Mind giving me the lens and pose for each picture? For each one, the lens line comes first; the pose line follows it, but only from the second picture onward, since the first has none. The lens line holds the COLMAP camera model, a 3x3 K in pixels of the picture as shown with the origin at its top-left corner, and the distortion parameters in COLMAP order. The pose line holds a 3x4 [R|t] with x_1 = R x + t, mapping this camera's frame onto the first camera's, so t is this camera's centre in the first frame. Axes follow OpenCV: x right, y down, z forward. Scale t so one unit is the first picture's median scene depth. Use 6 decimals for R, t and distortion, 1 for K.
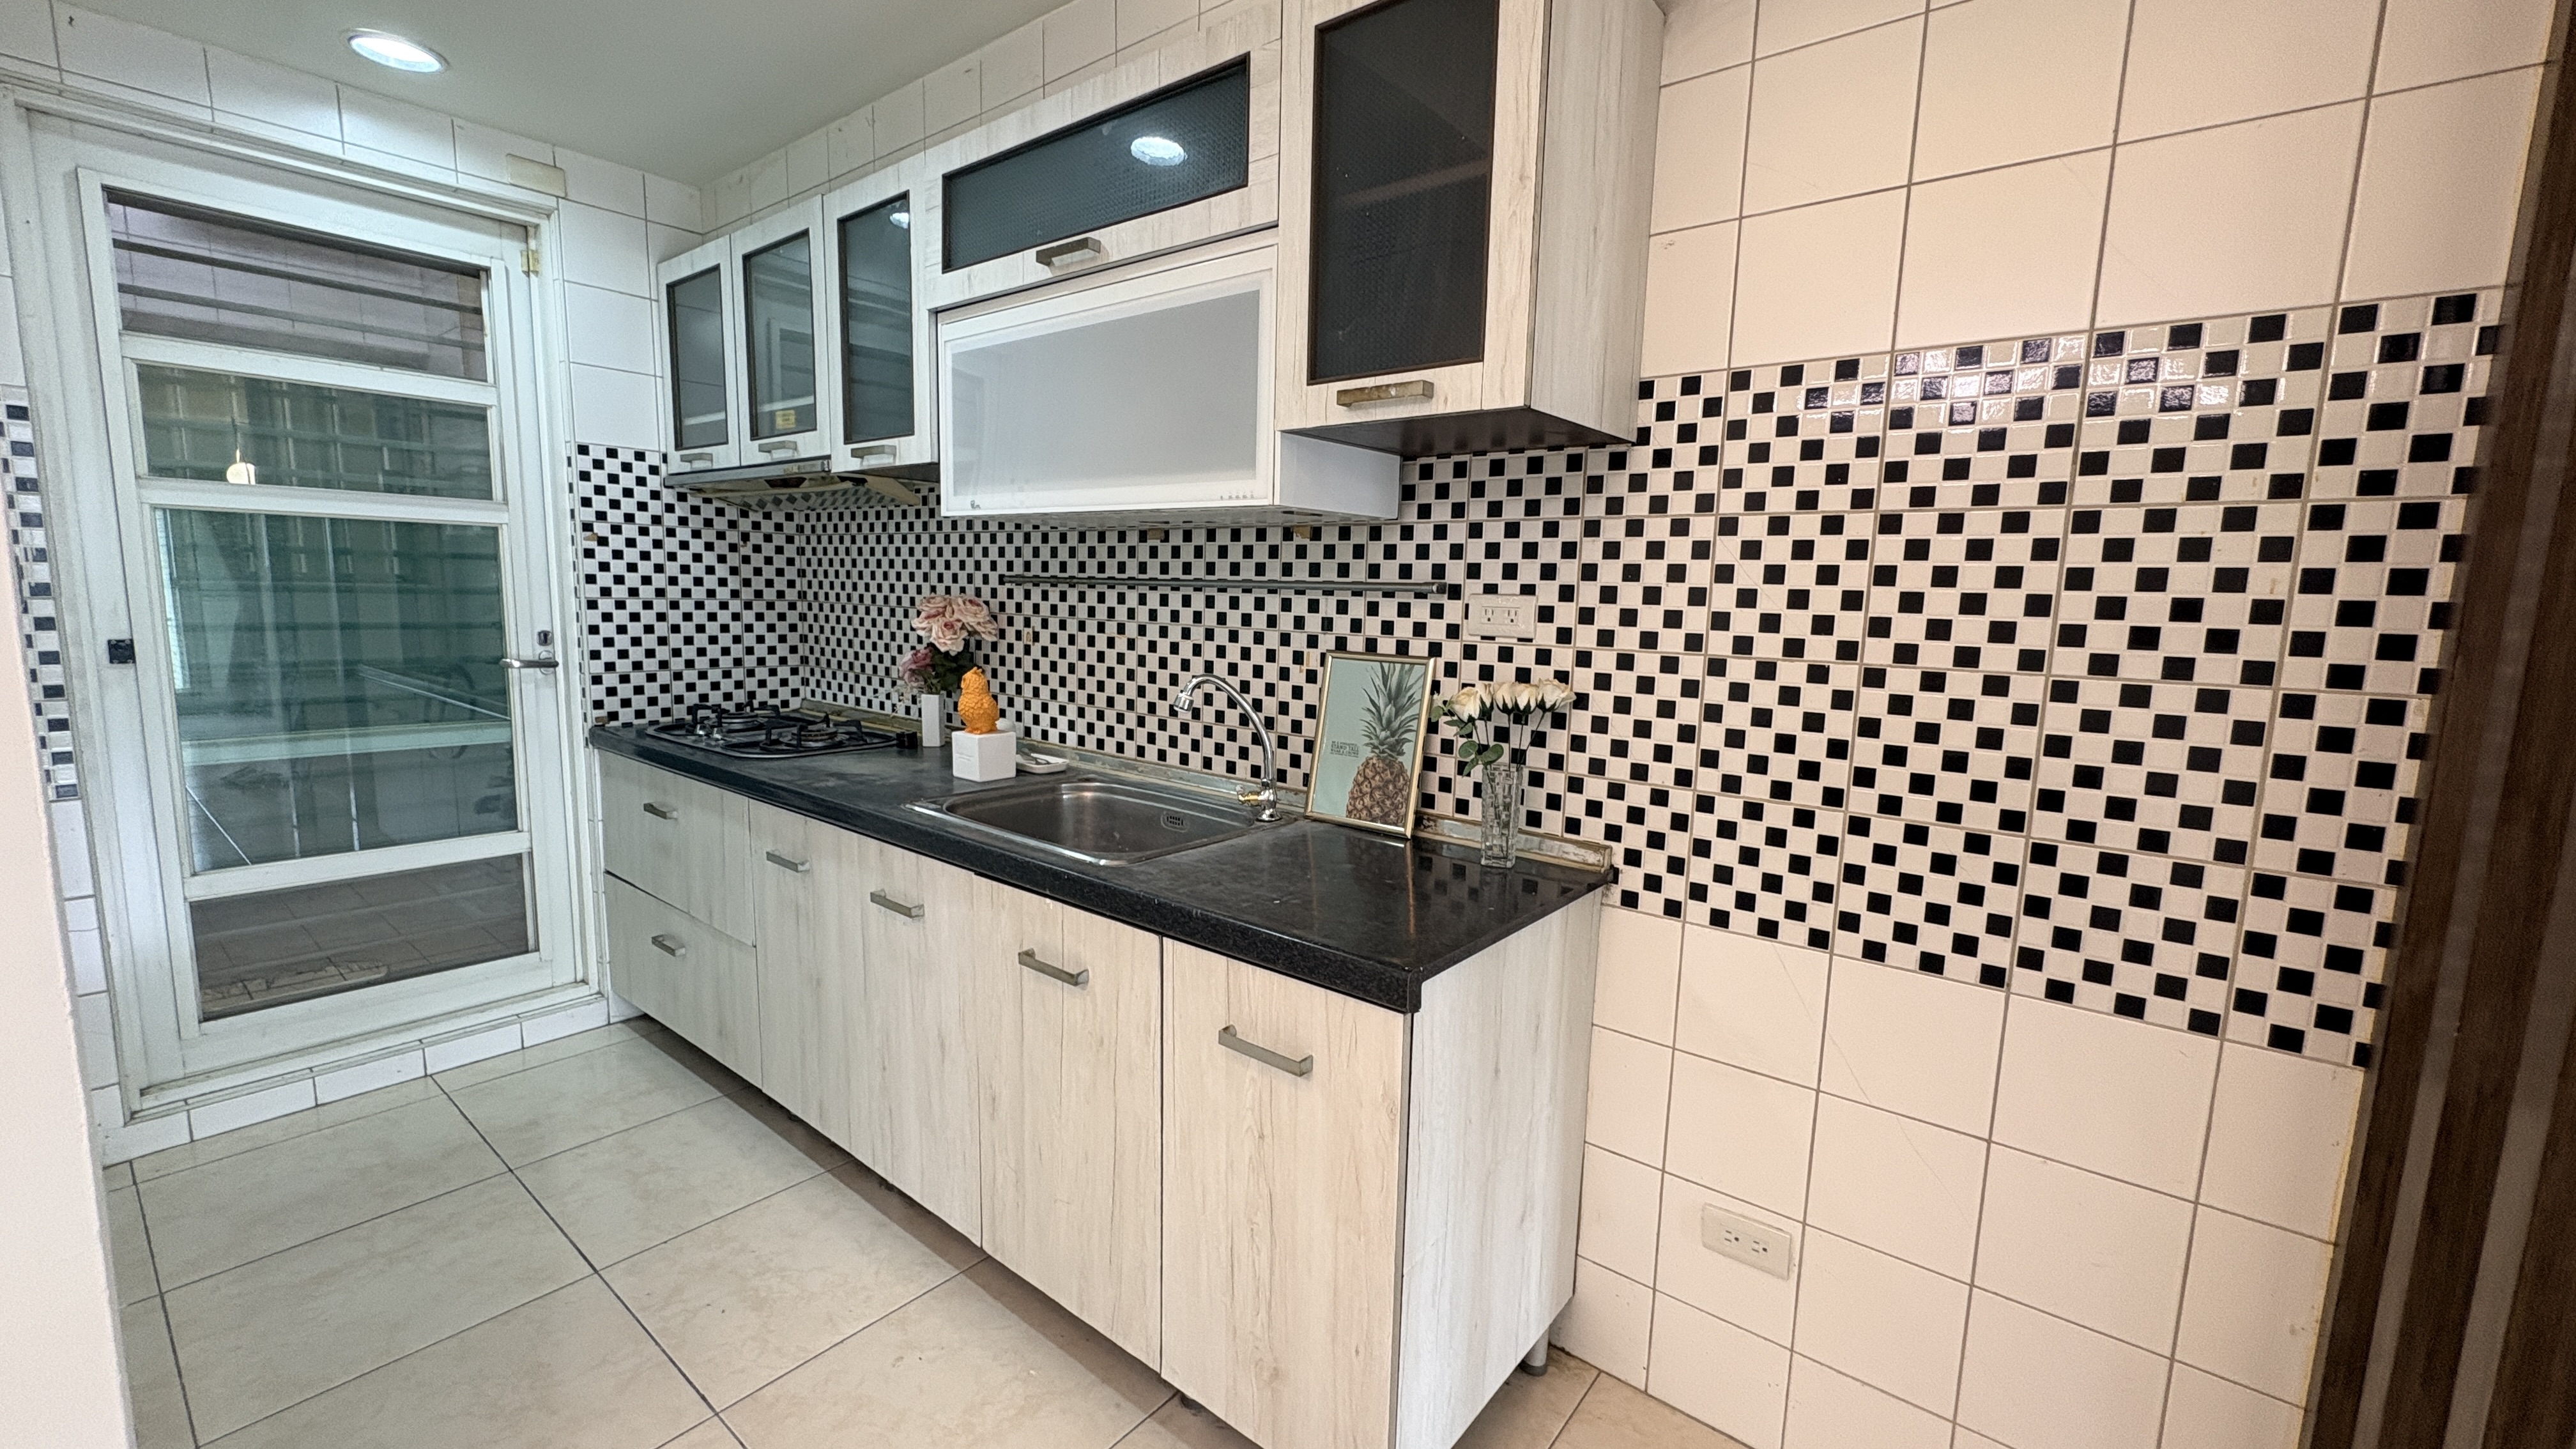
lens RADIAL K [[1030.3, 0, 1290.3], [0, 1030.3, 729.8], [0, 0, 1]] dist [0.000296, -0.000247]
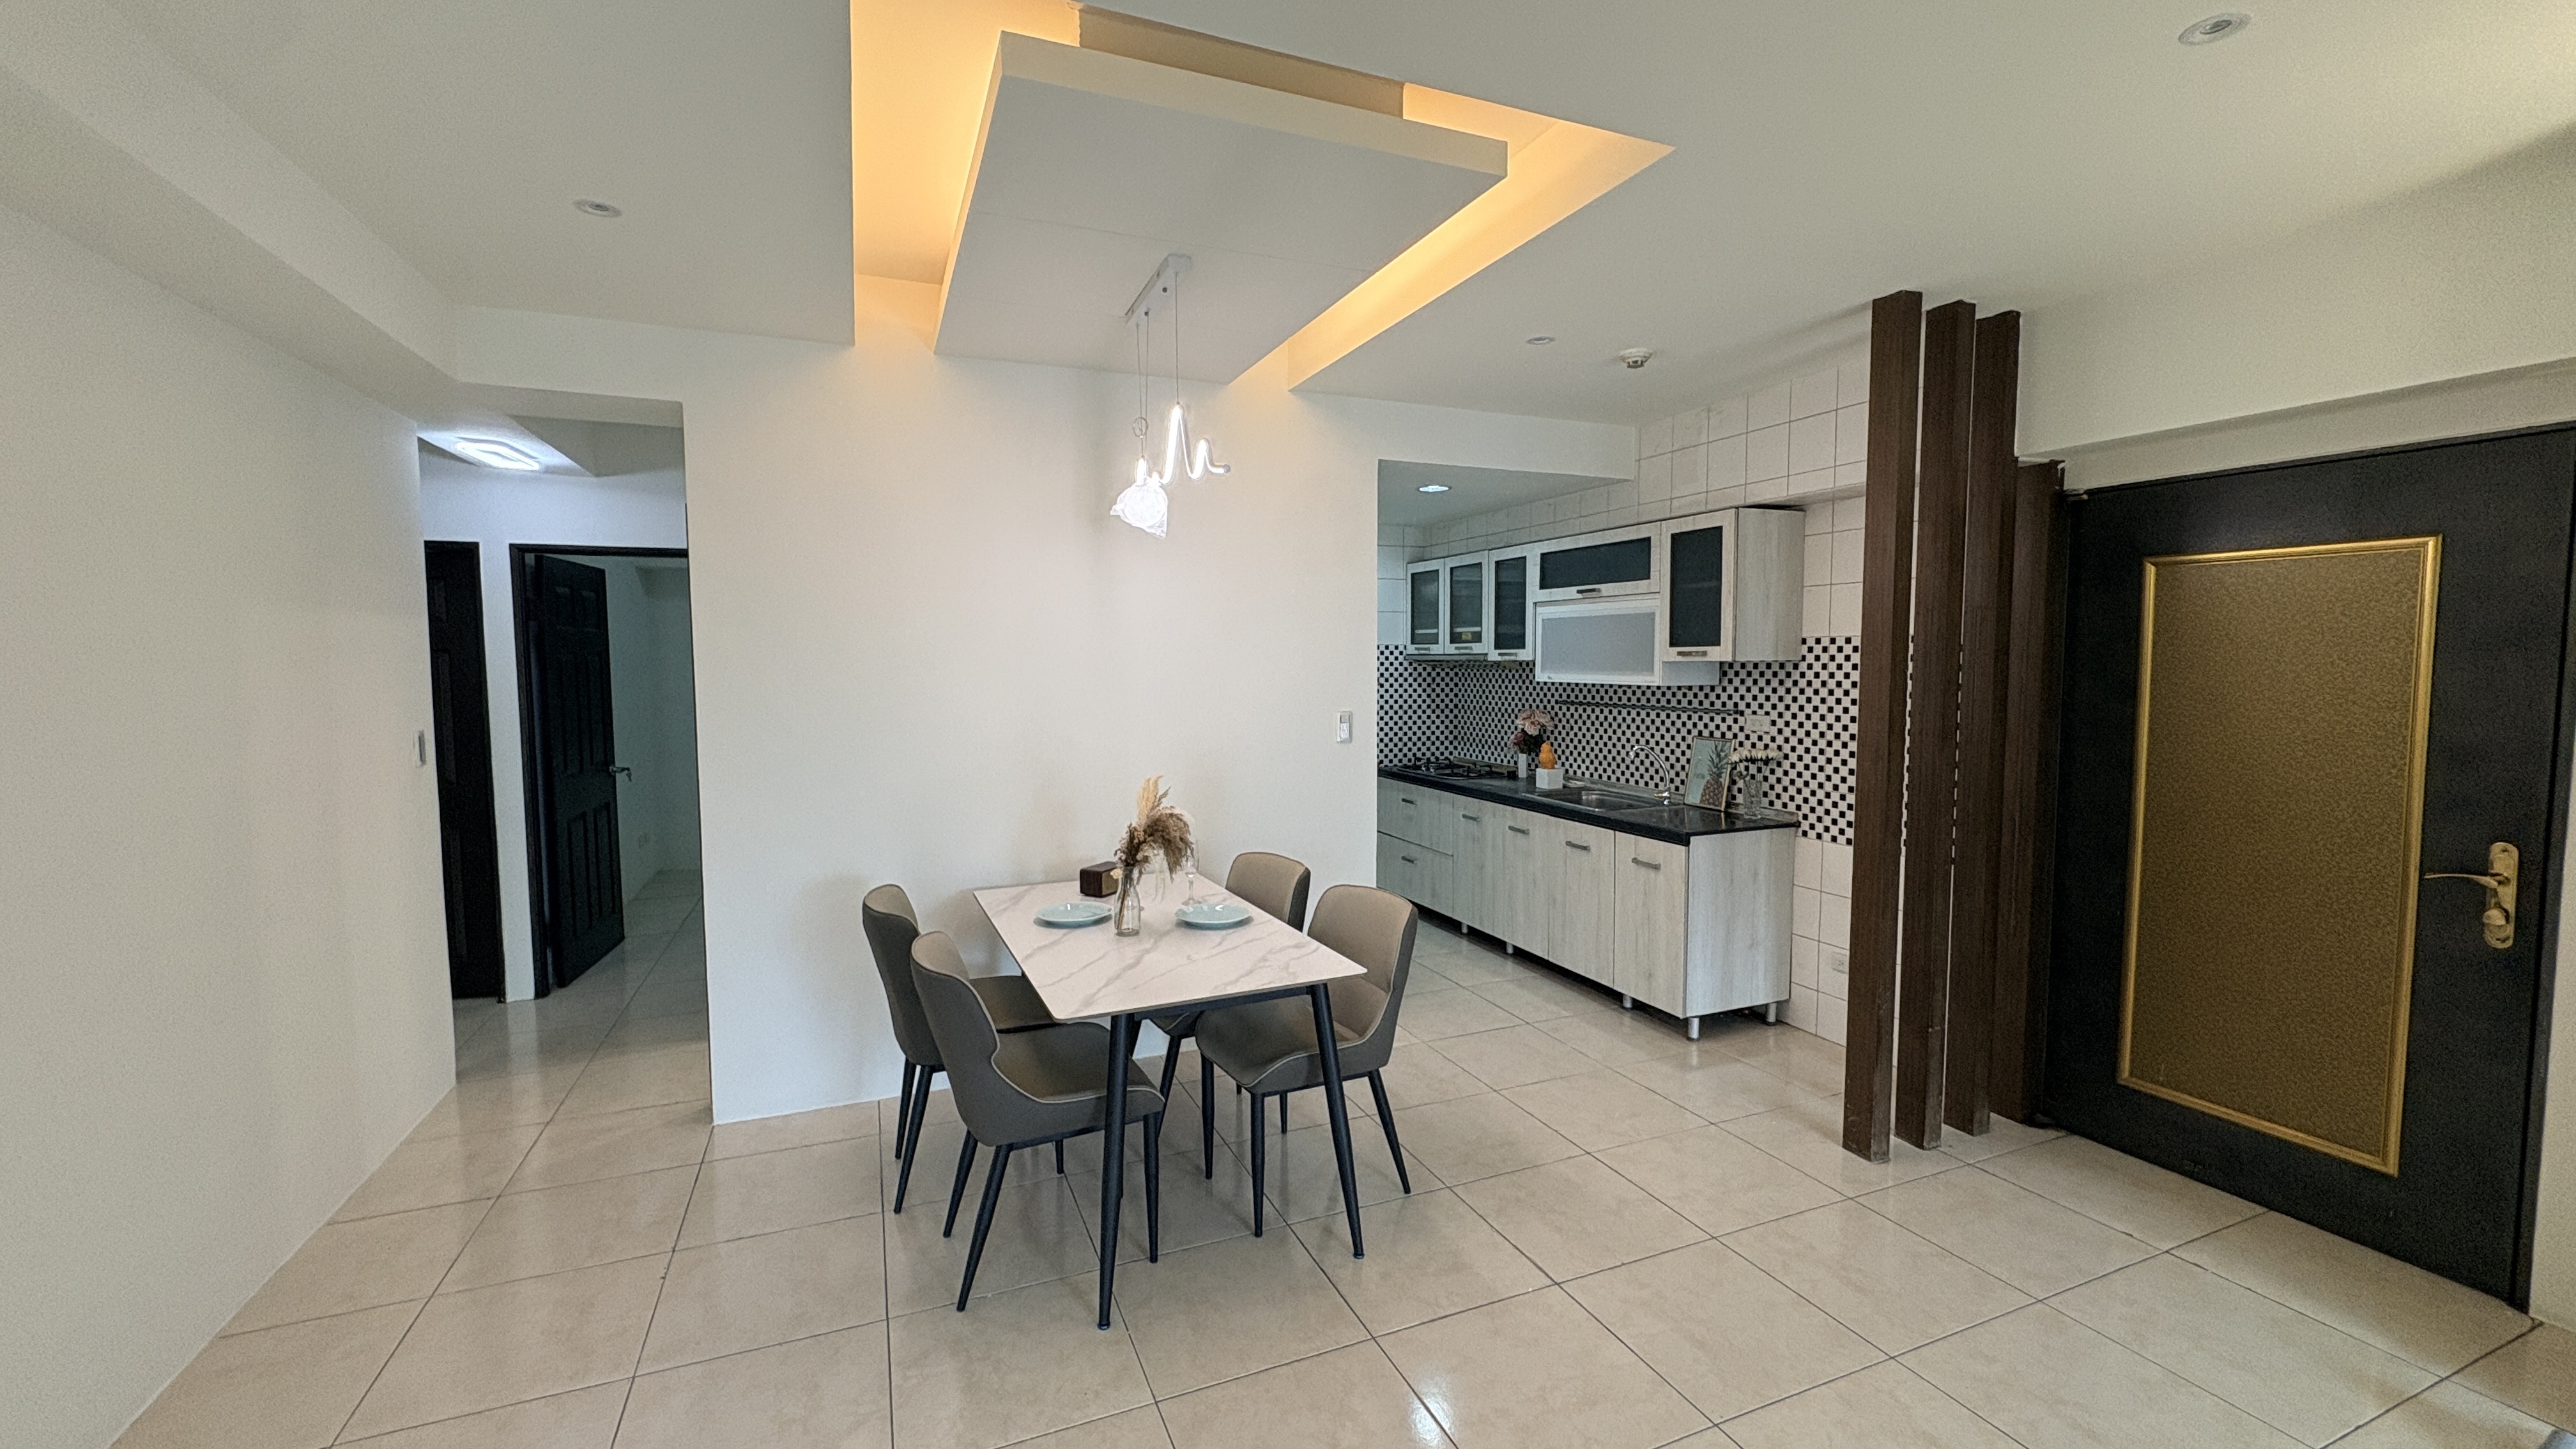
lens RADIAL K [[1030.3, 0, 1290.3], [0, 1030.3, 729.8], [0, 0, 1]] dist [0.000296, -0.000247]
pose [[0.879312, 0.001843, -0.476242, 0.378229], [-0.035843, 0.997413, -0.062317, 0.100126], [0.474895, 0.071866, 0.877103, -1.686457]]
